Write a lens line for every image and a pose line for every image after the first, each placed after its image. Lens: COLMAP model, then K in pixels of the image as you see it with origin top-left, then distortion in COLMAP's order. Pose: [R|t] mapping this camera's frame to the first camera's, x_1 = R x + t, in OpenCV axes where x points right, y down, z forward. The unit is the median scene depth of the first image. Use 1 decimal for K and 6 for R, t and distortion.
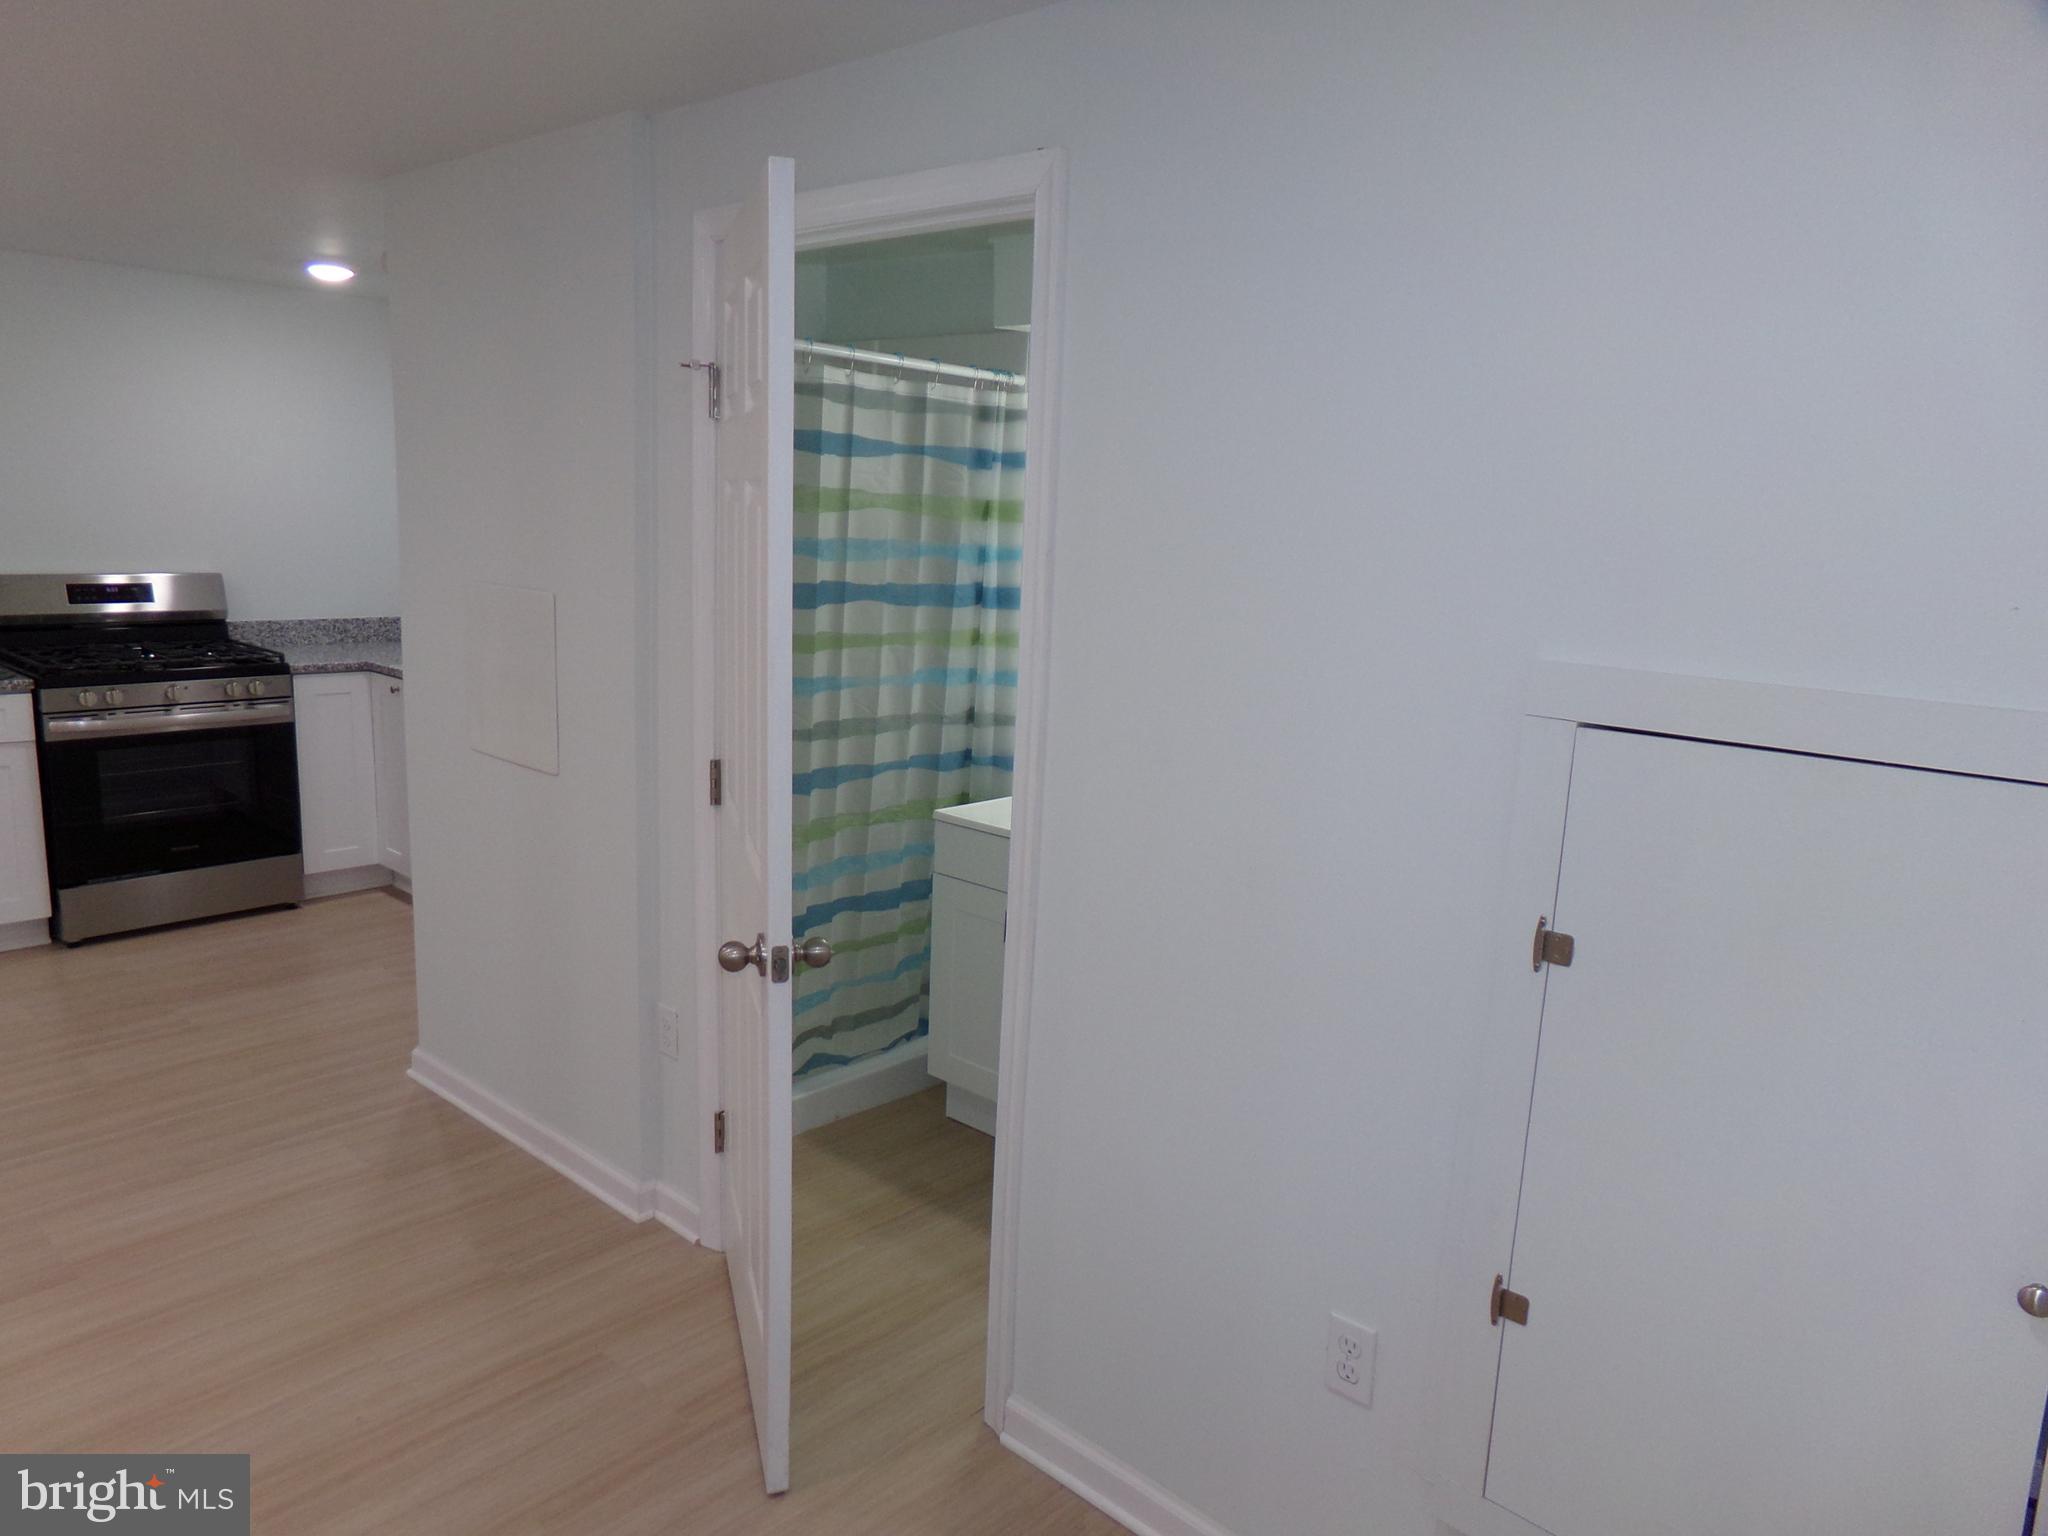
lens RADIAL K [[1401.2, 0, 1006.7], [0, 1401.2, 780.5], [0, 0, 1]] dist [-0.087993, 0.145229]
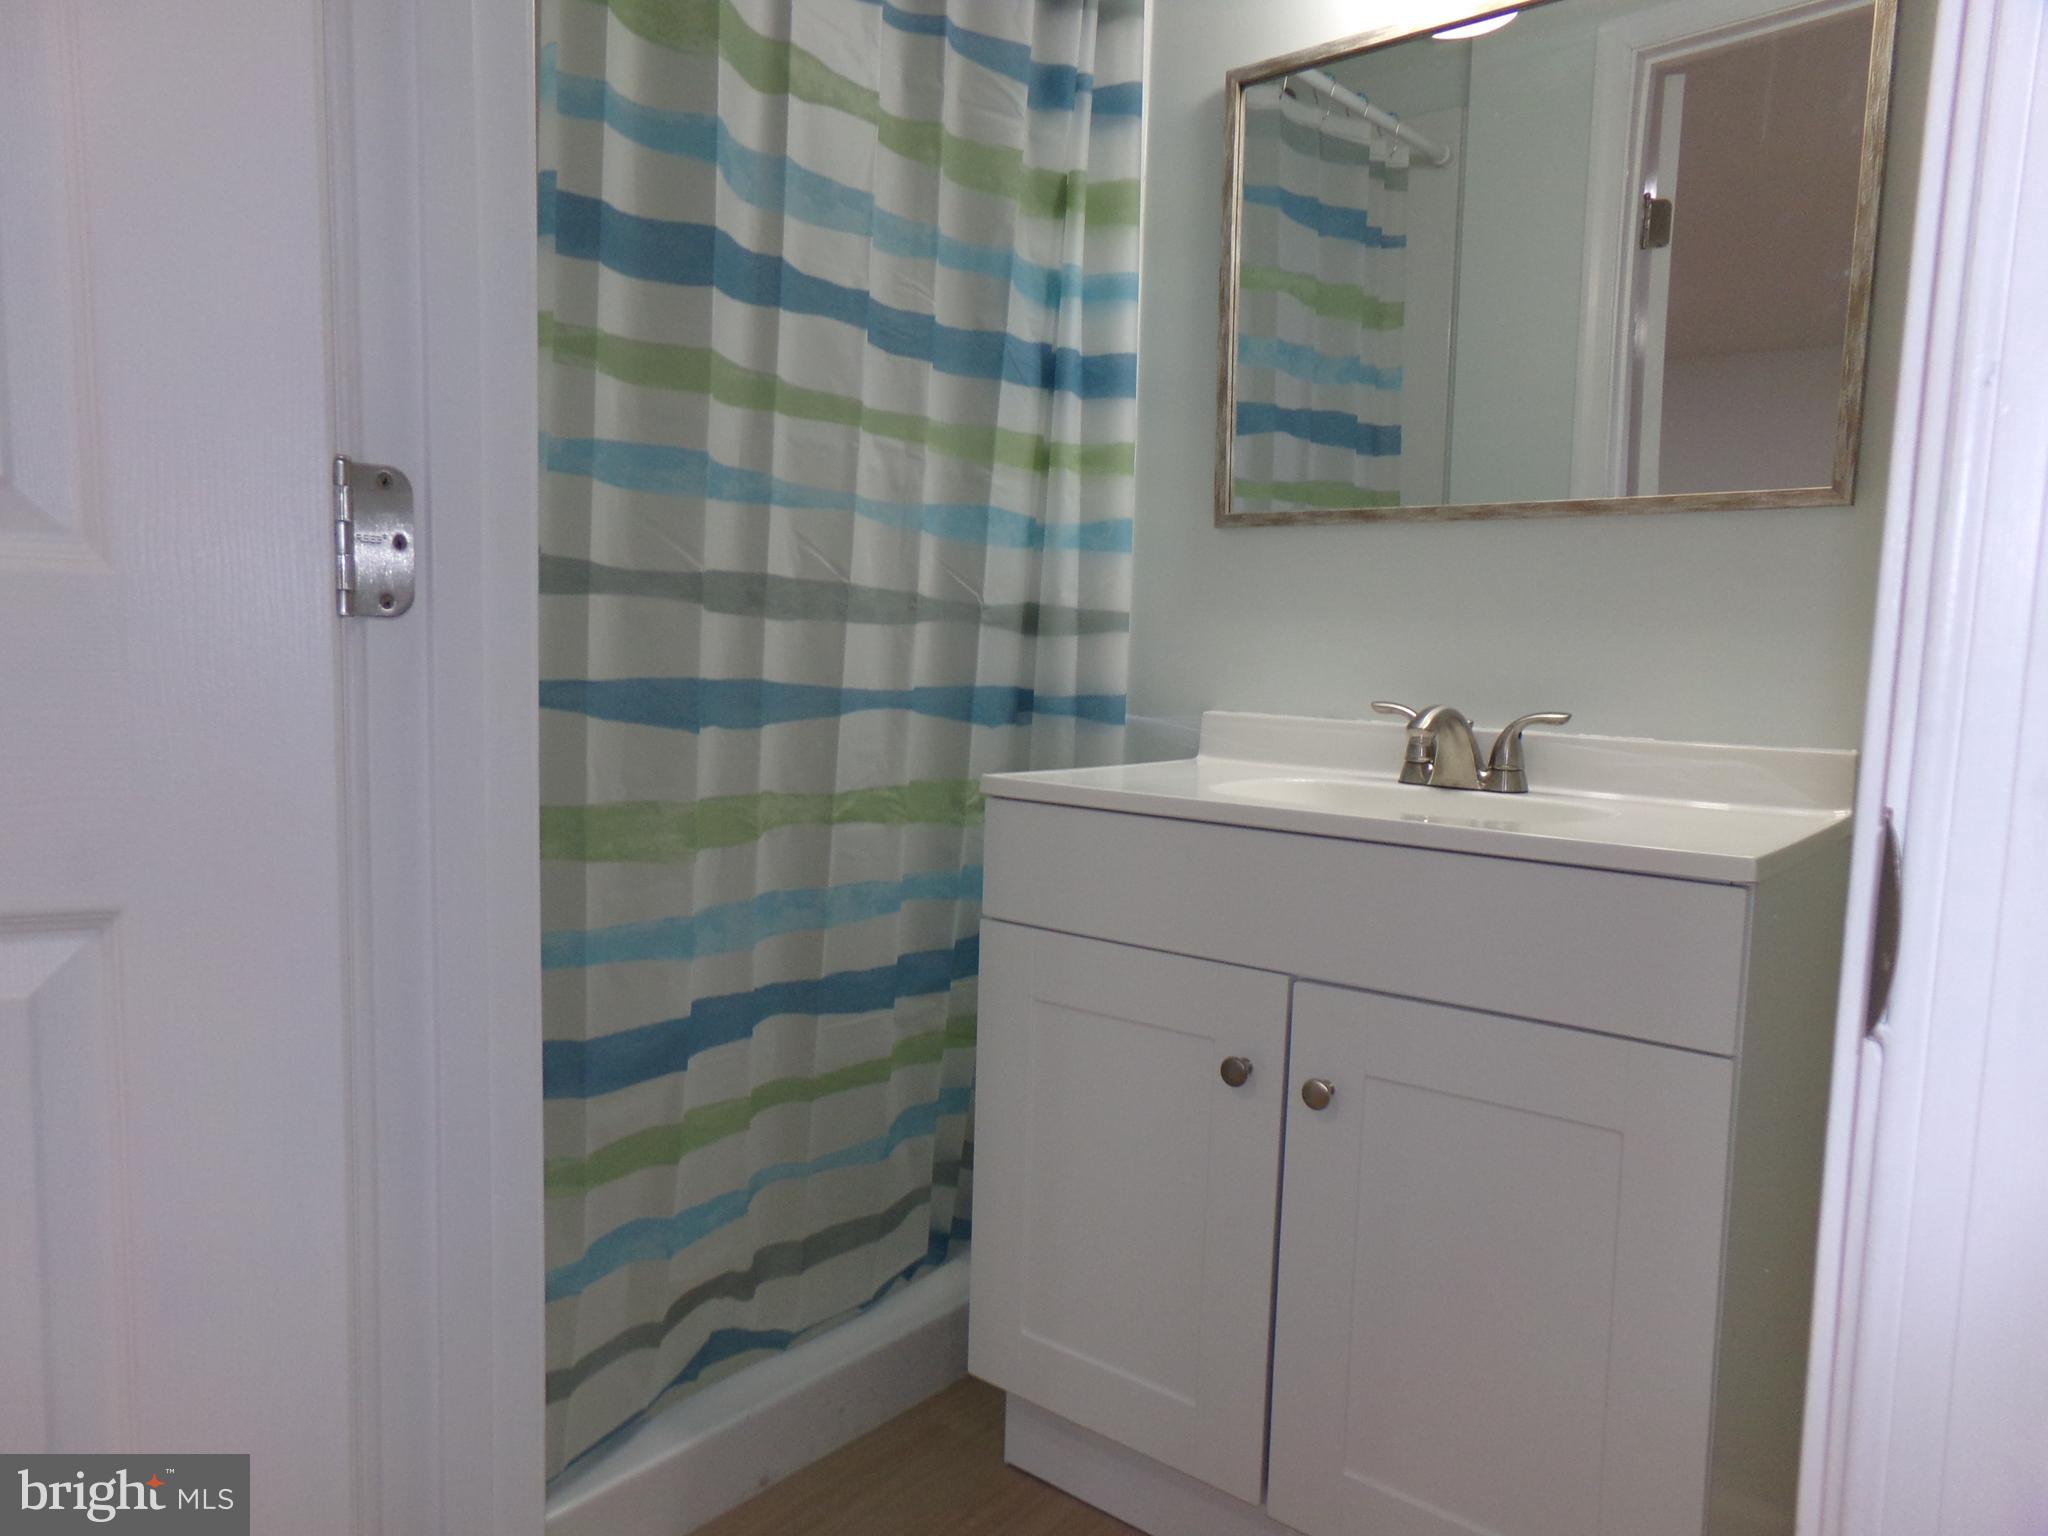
lens RADIAL K [[1401.2, 0, 1006.7], [0, 1401.2, 780.5], [0, 0, 1]] dist [-0.087993, 0.145229]
pose [[0.998468, -0.014184, 0.053481, -0.065473], [0.019367, 0.995031, -0.097667, 0.064003], [-0.051830, 0.098553, 0.993781, 0.538182]]
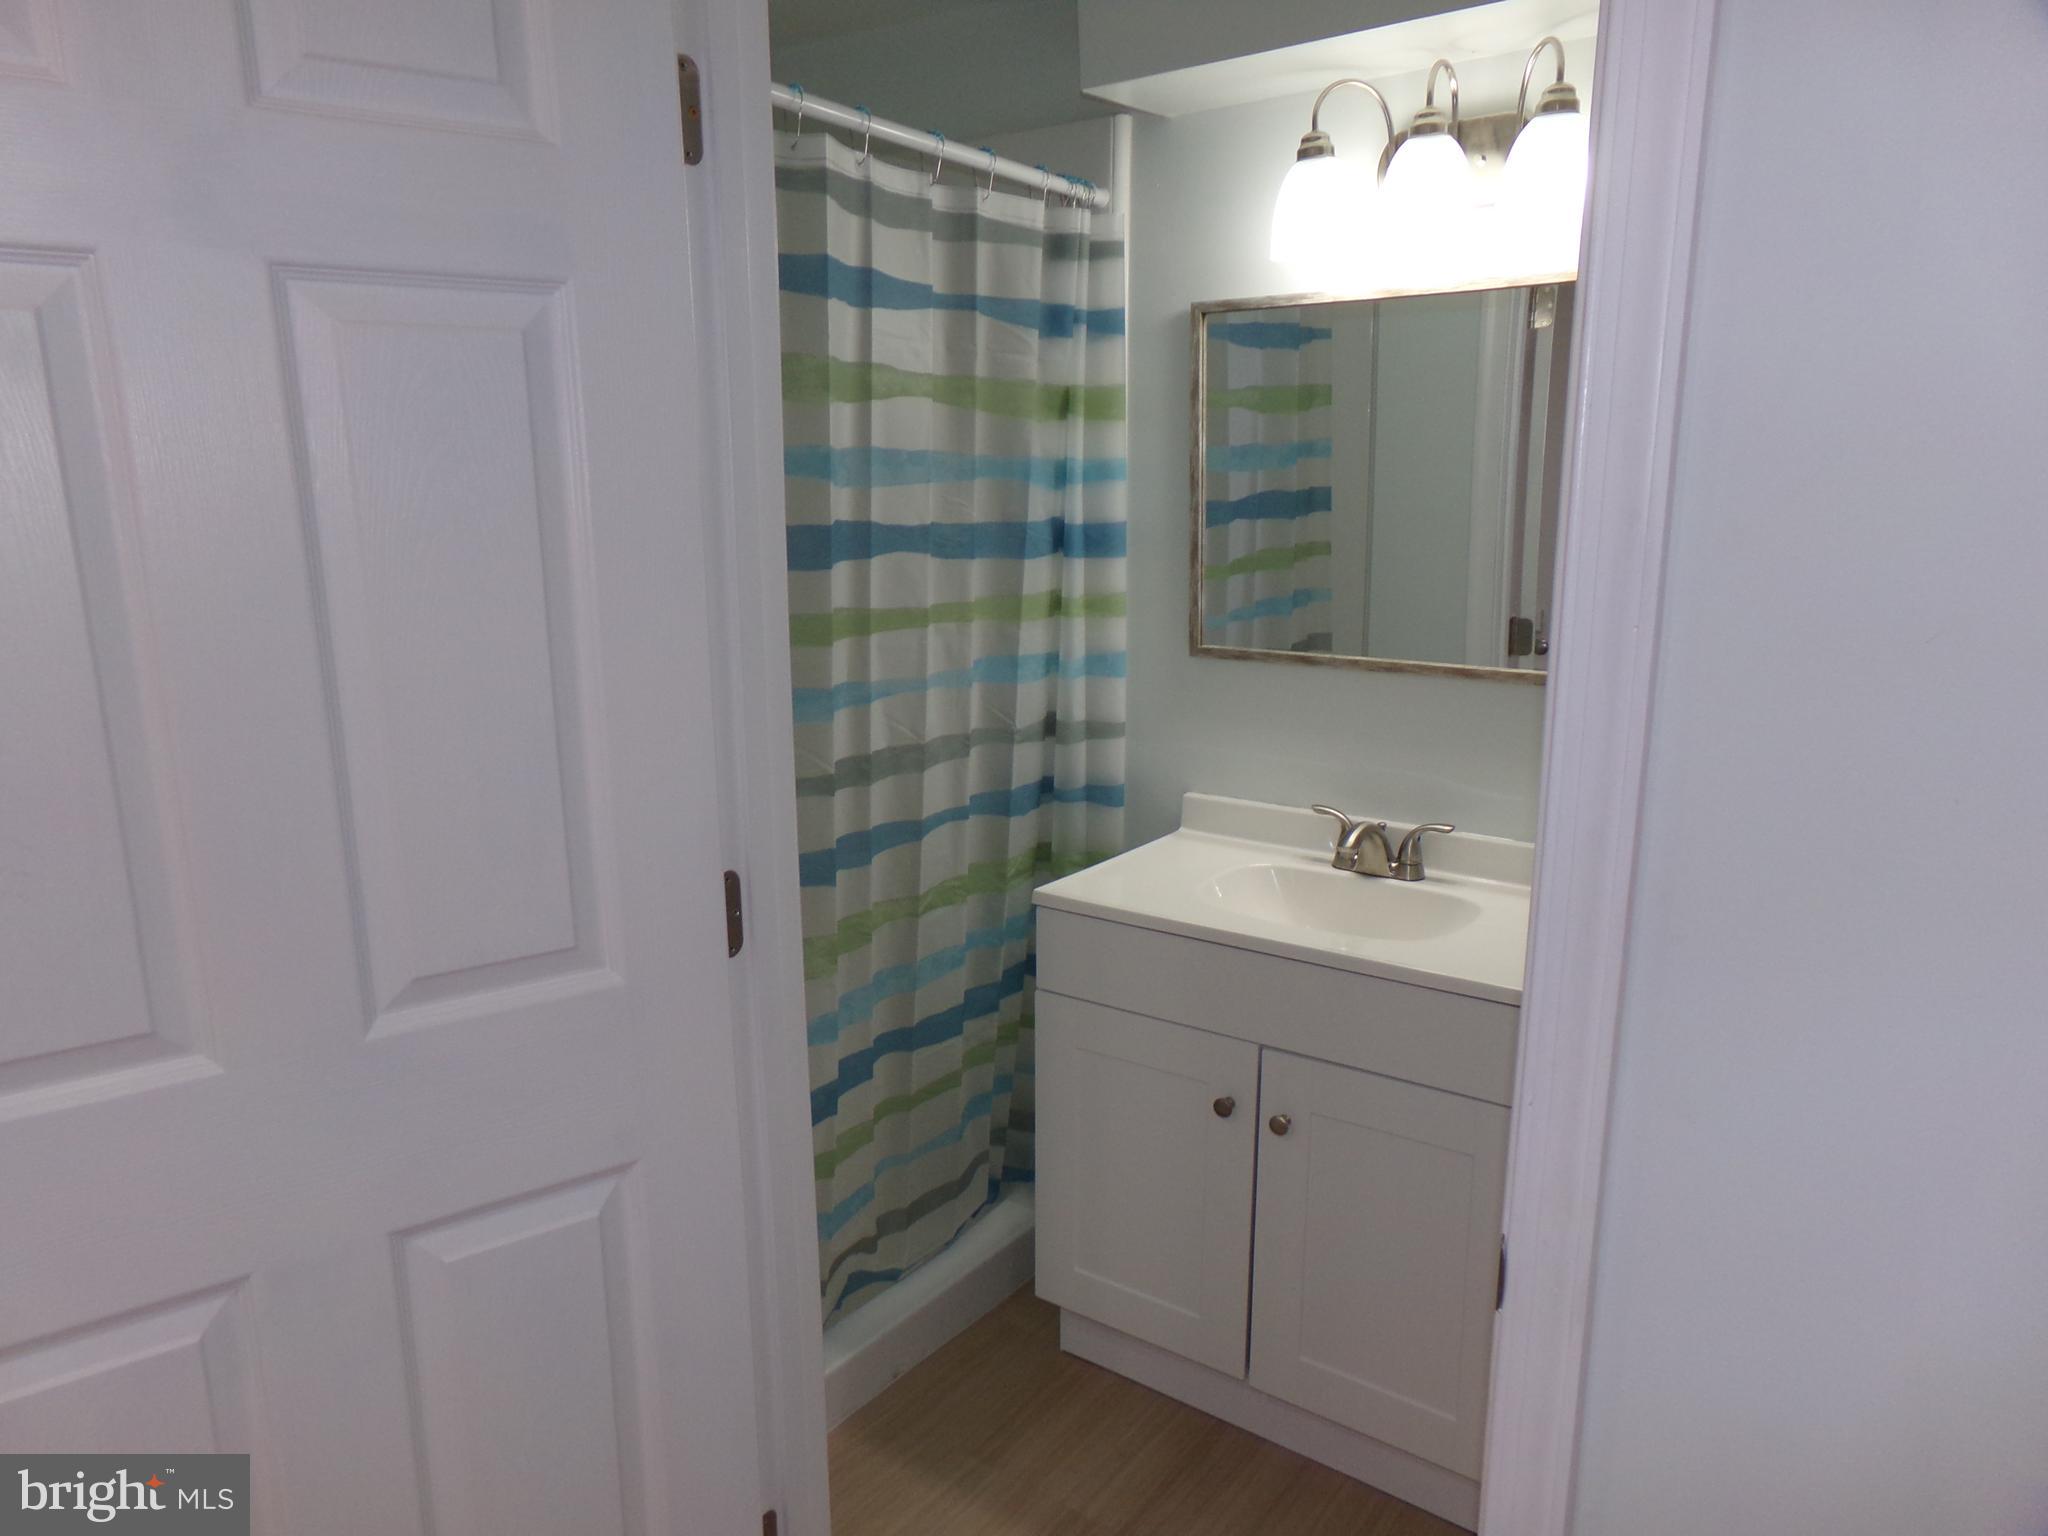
lens RADIAL K [[1401.2, 0, 1006.7], [0, 1401.2, 780.5], [0, 0, 1]] dist [-0.087993, 0.145229]
pose [[0.993771, -0.065881, 0.089883, -0.111339], [0.063805, 0.997629, 0.025786, -0.041243], [-0.091368, -0.019891, 0.995618, 0.376986]]
